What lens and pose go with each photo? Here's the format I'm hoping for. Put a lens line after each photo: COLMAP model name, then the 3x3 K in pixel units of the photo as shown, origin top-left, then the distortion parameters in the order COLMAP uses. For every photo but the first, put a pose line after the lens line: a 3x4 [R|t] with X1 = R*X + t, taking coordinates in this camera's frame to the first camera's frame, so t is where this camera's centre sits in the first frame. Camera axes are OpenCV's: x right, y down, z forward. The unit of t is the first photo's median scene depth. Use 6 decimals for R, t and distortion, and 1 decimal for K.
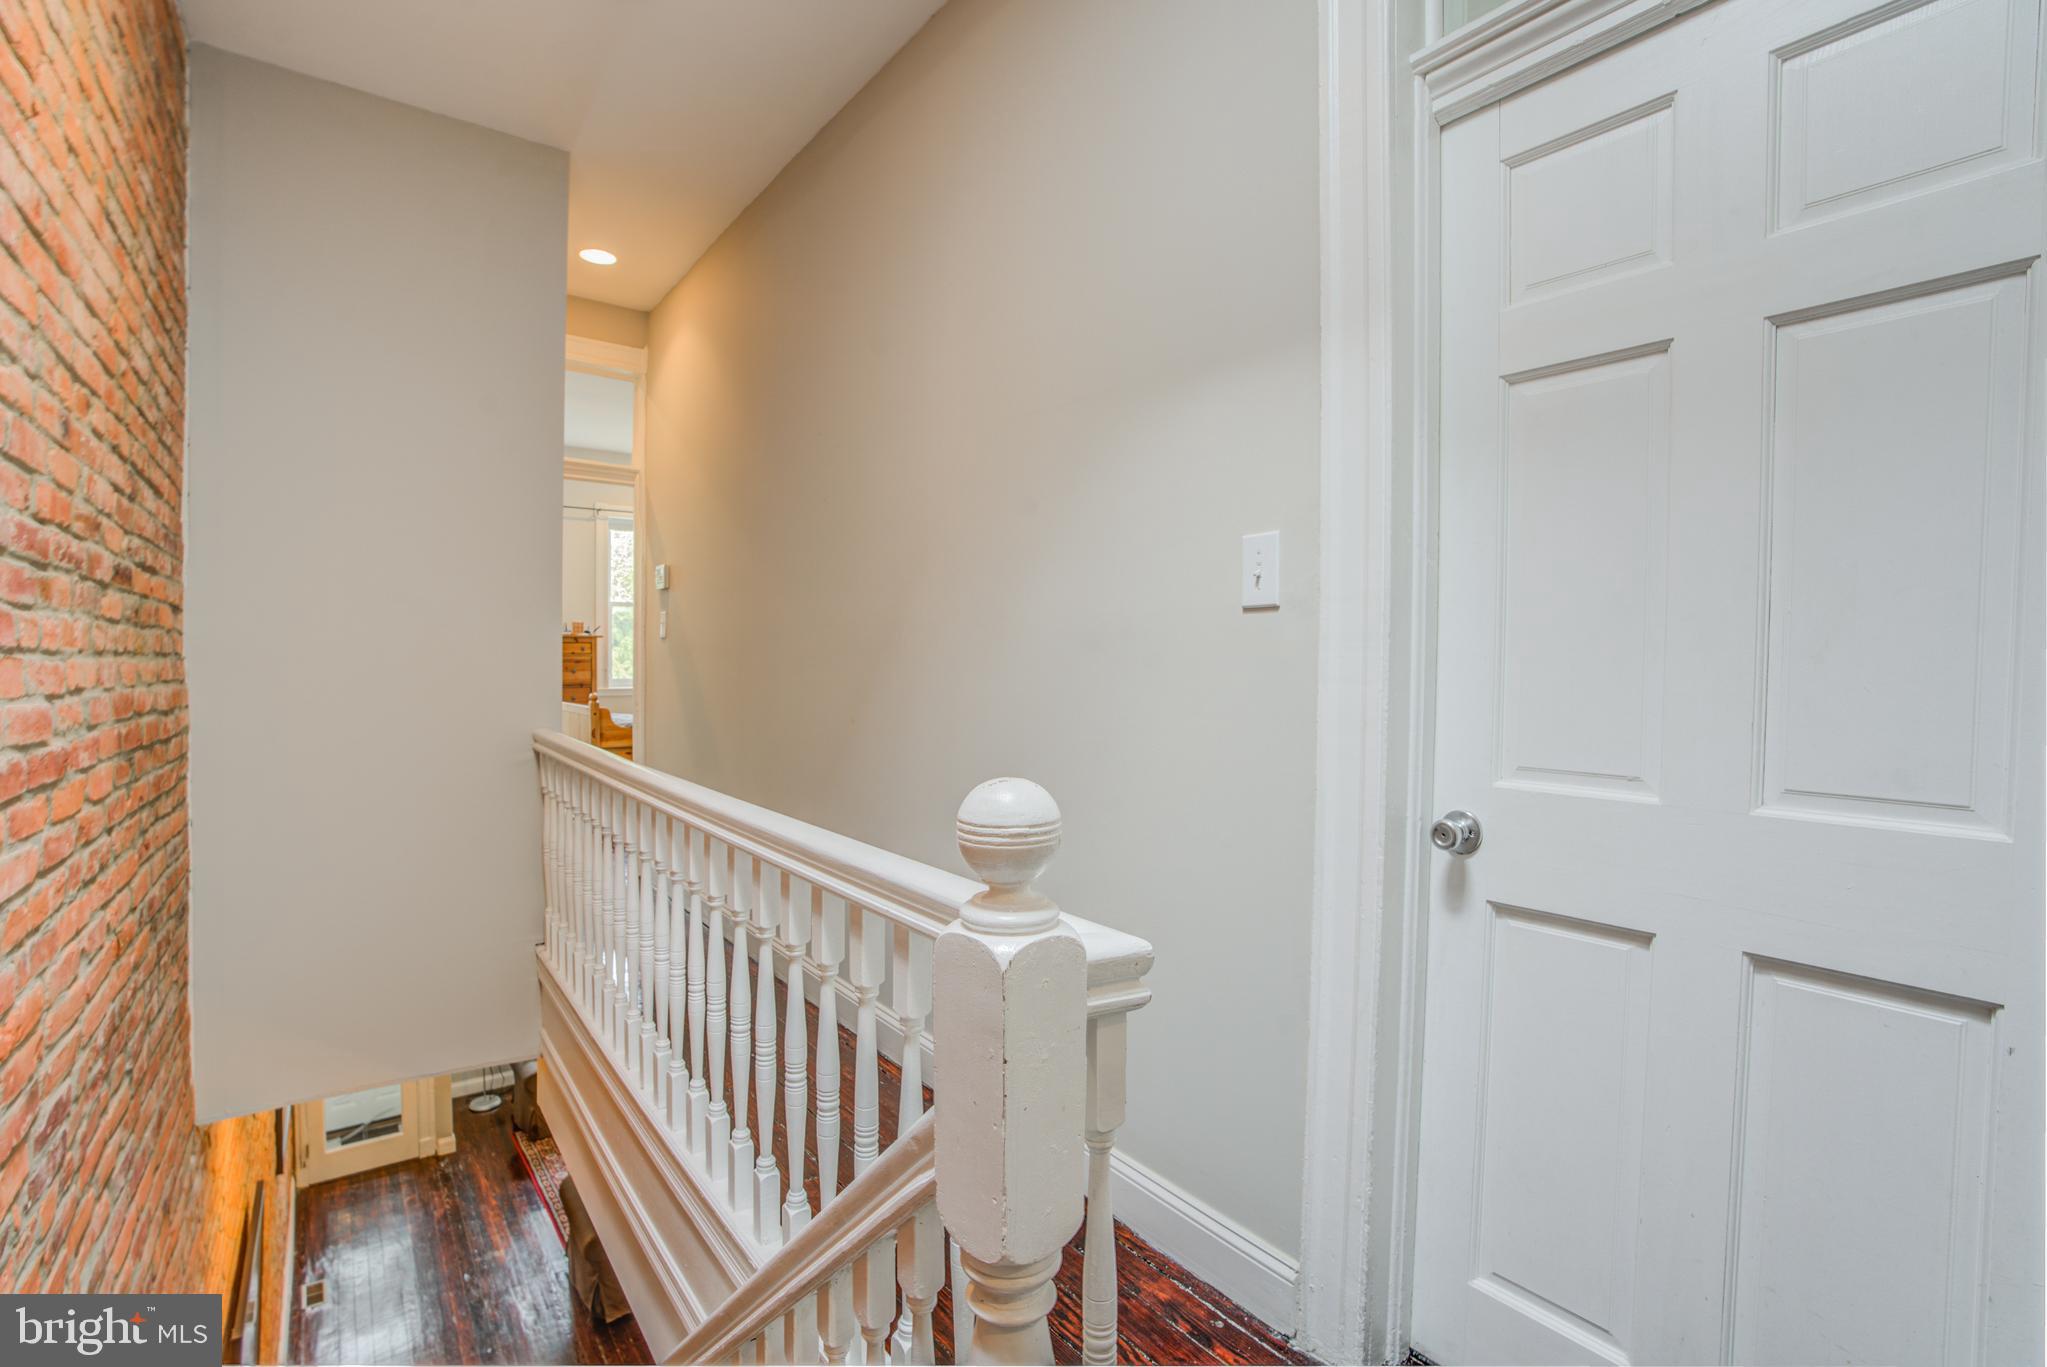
lens RADIAL K [[953.8, 0, 1013.1], [0, 953.8, 685.5], [0, 0, 1]] dist [-0.068936, 0.026181]
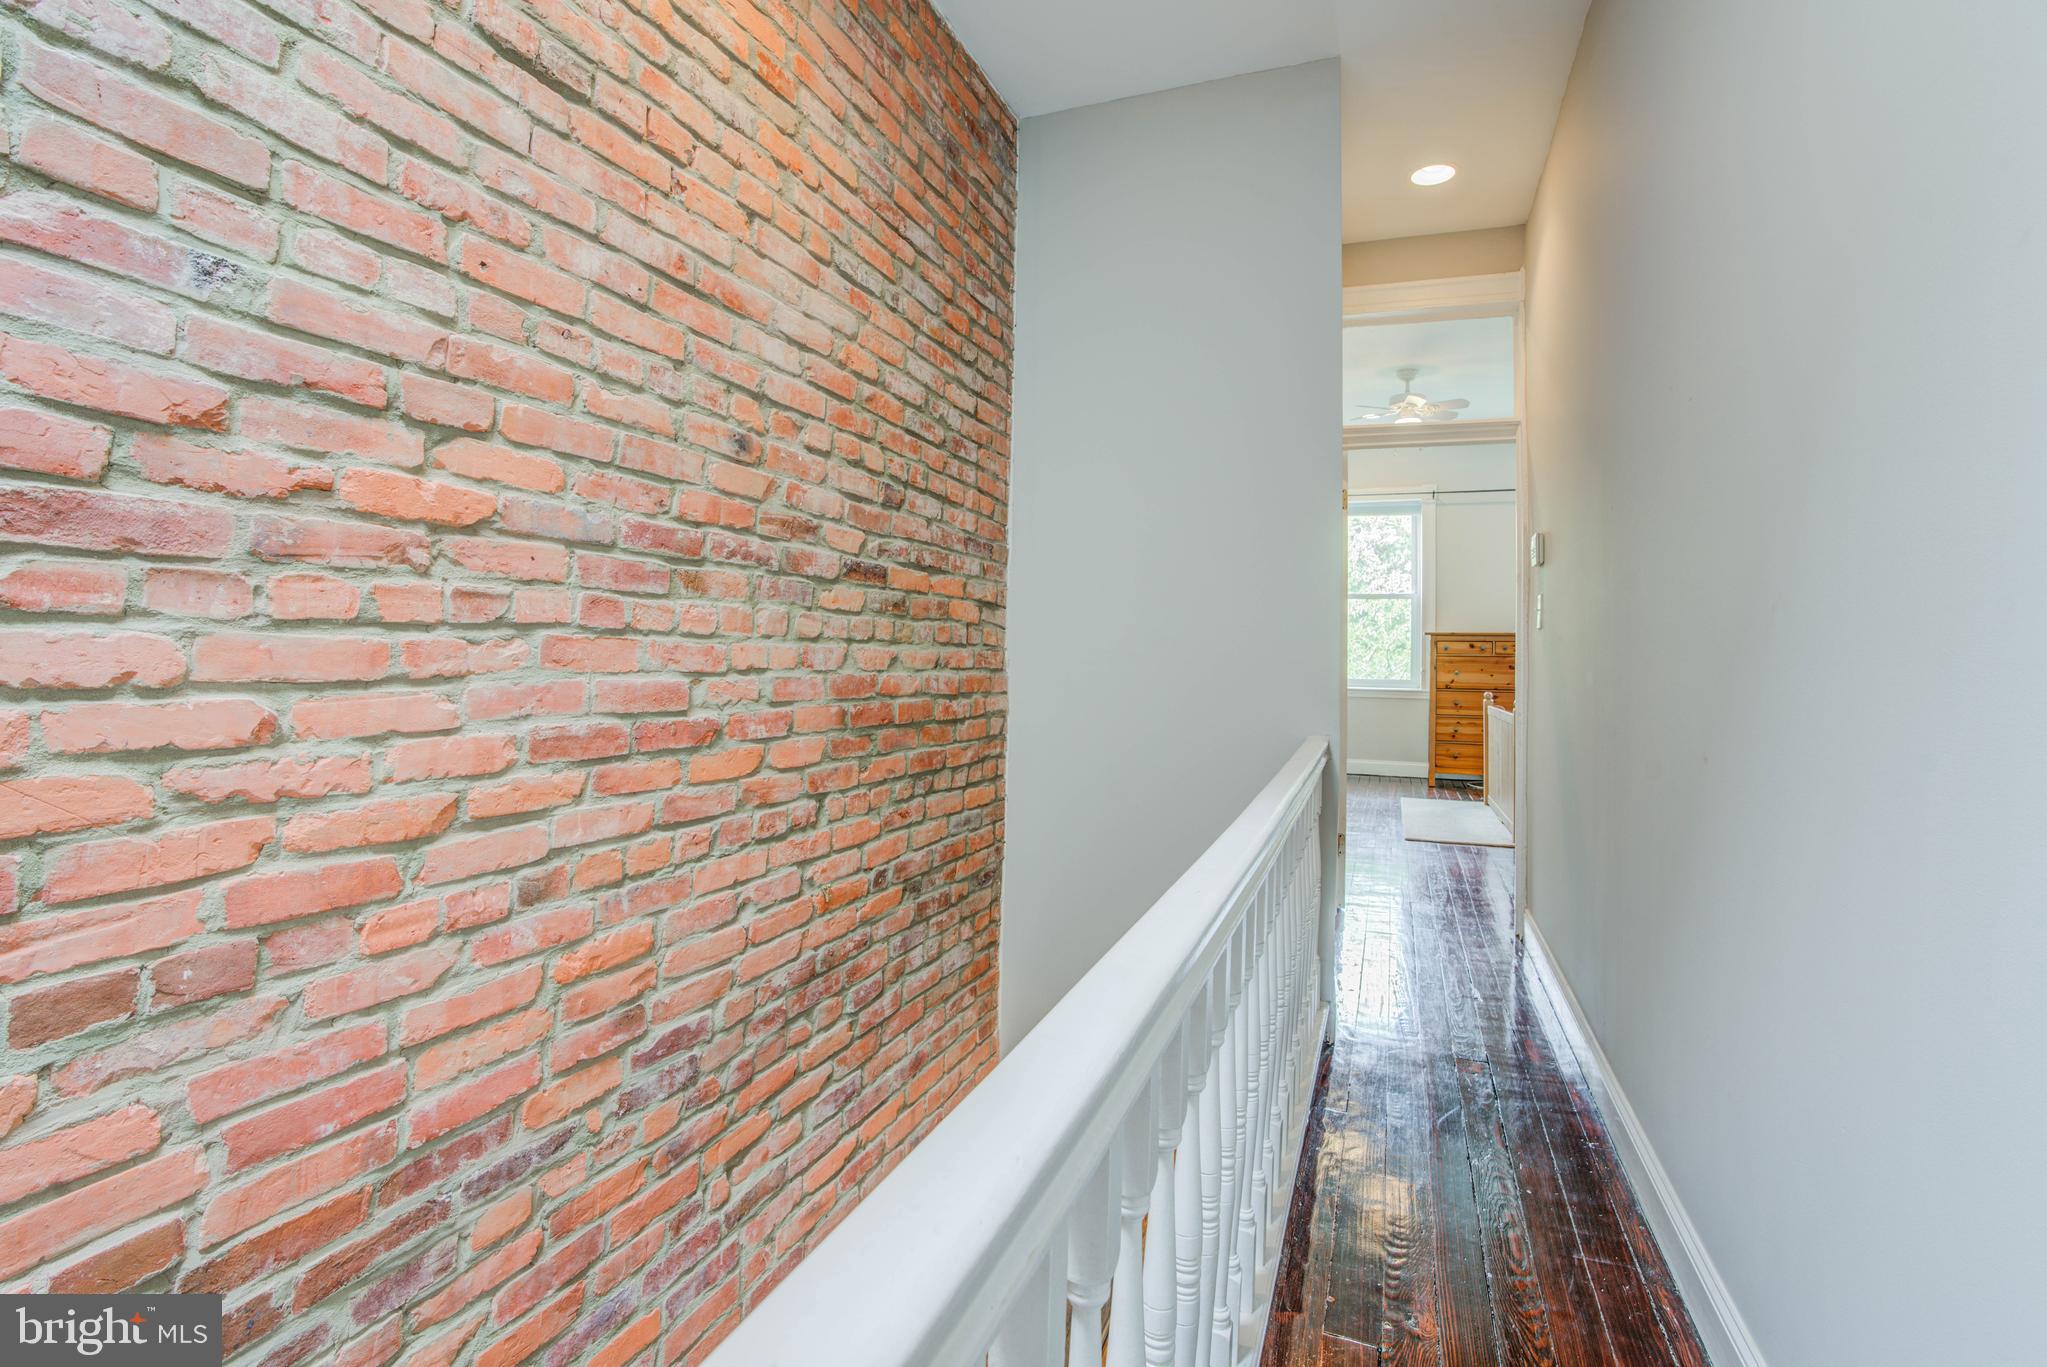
lens RADIAL K [[974.0, 0, 1017.3], [0, 974.0, 625.2], [0, 0, 1]] dist [-0.059800, 0.022865]
pose [[0.529350, -0.024971, -0.848036, 0.153533], [-0.032113, 0.998261, -0.049439, -0.001267], [0.847795, 0.053404, 0.527628, 0.522416]]
